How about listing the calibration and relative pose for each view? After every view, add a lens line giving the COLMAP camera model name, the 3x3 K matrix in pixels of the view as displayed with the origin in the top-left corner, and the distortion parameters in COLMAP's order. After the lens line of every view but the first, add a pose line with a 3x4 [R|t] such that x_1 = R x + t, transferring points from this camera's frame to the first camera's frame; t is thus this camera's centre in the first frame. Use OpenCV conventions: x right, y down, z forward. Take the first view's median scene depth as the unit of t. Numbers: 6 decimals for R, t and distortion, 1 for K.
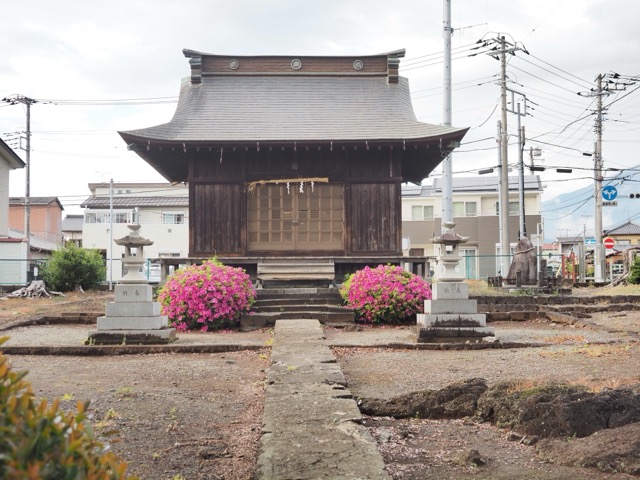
lens RADIAL K [[898.8, 0, 320.0], [0, 898.8, 240.0], [0, 0, 1]] dist [0.109729, 0.000975]
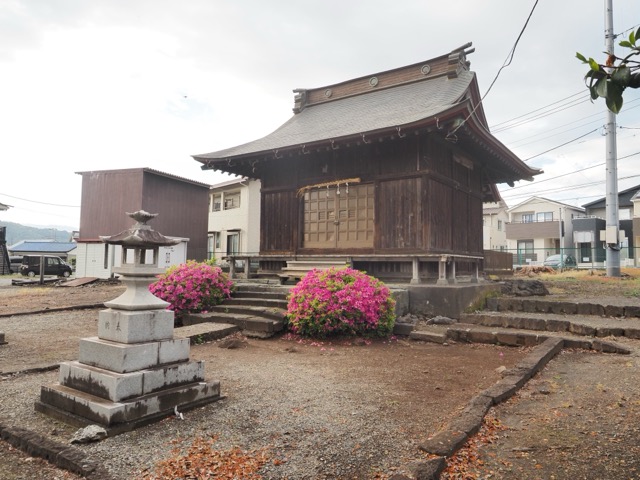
lens RADIAL K [[464.5, 0, 320.0], [0, 464.5, 240.0], [0, 0, 1]] dist [-0.003736, -0.001561]
pose [[0.803367, -0.013216, -0.595337, 0.287862], [0.016862, 0.999858, 0.000557, 0.000914], [0.595245, -0.010486, 0.803476, 0.545490]]
